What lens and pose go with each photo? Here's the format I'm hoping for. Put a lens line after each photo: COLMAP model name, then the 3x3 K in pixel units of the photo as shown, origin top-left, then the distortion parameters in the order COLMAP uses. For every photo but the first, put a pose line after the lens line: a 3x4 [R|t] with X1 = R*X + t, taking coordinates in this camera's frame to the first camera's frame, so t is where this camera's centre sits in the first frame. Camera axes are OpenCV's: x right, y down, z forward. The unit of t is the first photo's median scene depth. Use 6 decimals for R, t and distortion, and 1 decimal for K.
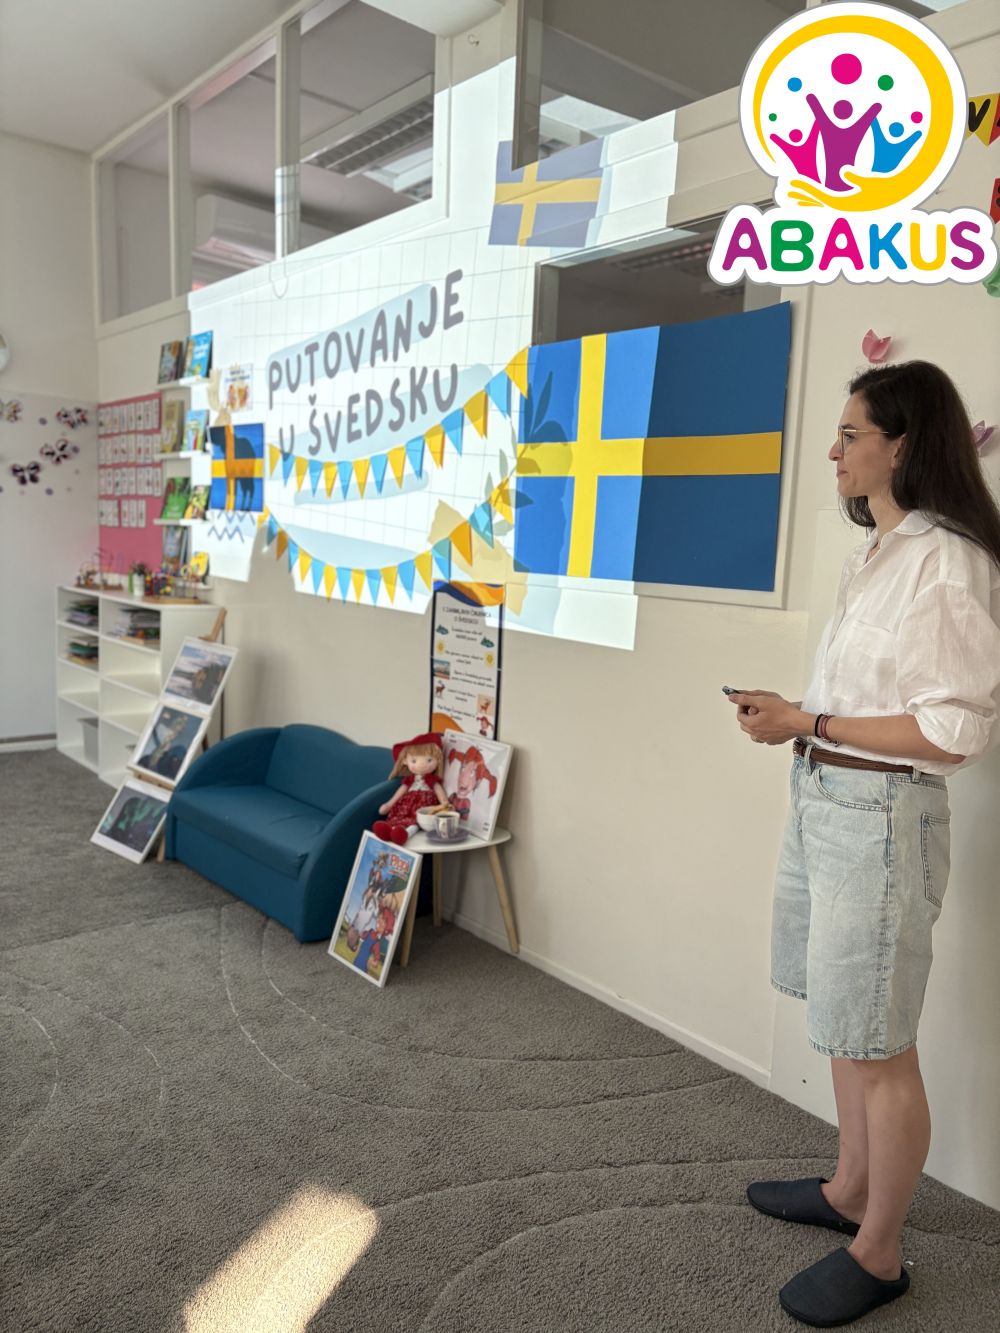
lens RADIAL K [[1009.4, 0, 502.0], [0, 1009.4, 657.1], [0, 0, 1]] dist [0.031472, -0.043894]
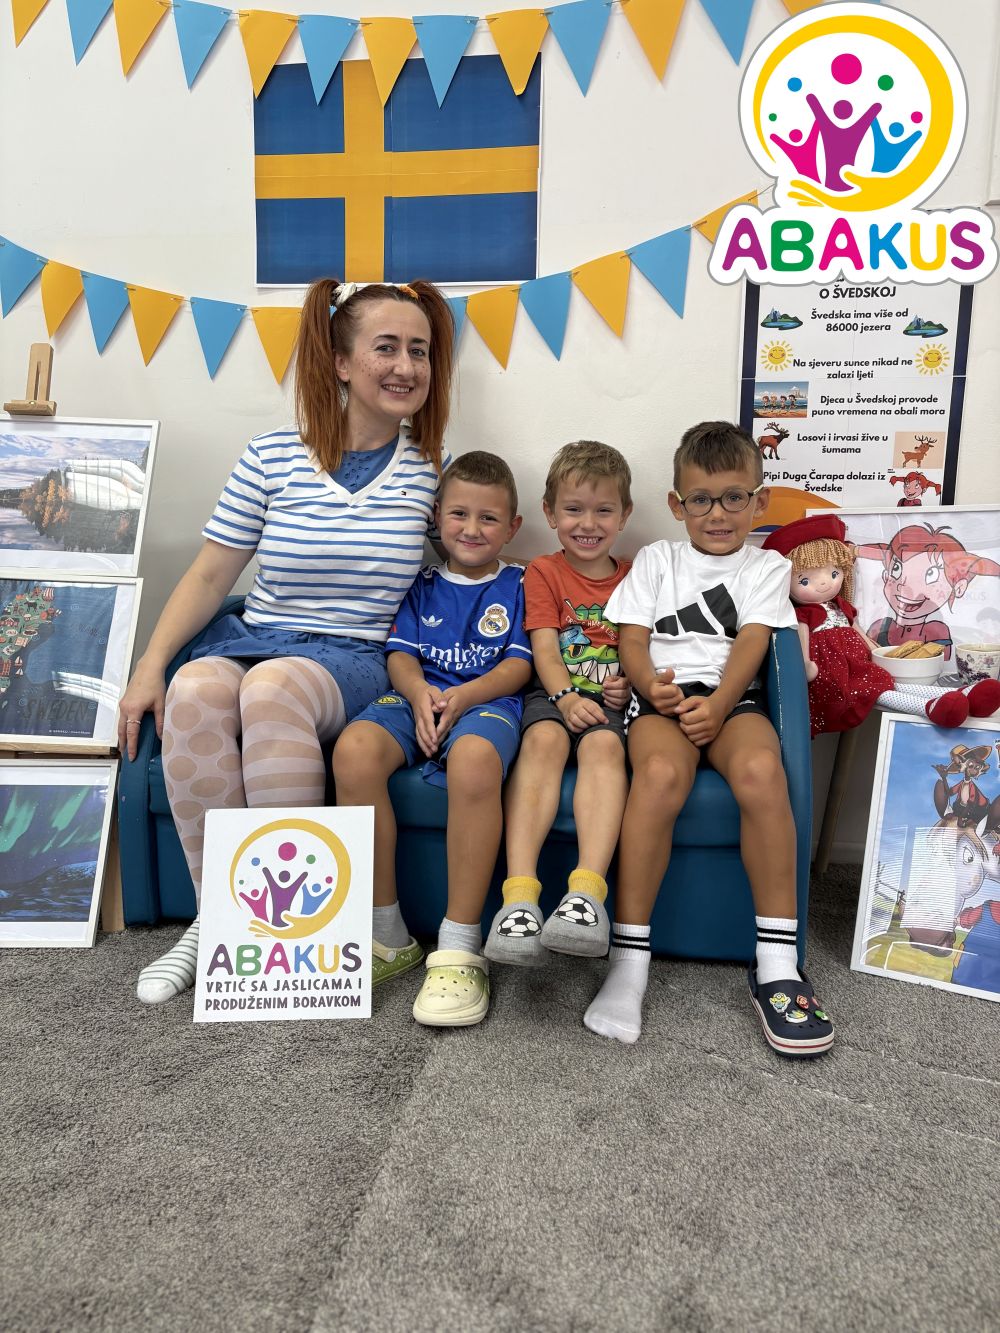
lens RADIAL K [[1009.4, 0, 496.2], [0, 1009.4, 665.0], [0, 0, 1]] dist [0.031472, -0.043894]
pose [[0.794469, -0.164471, 0.584610, -0.518510], [0.098726, 0.984802, 0.142894, 0.059360], [-0.599227, -0.055808, 0.798632, 0.680854]]
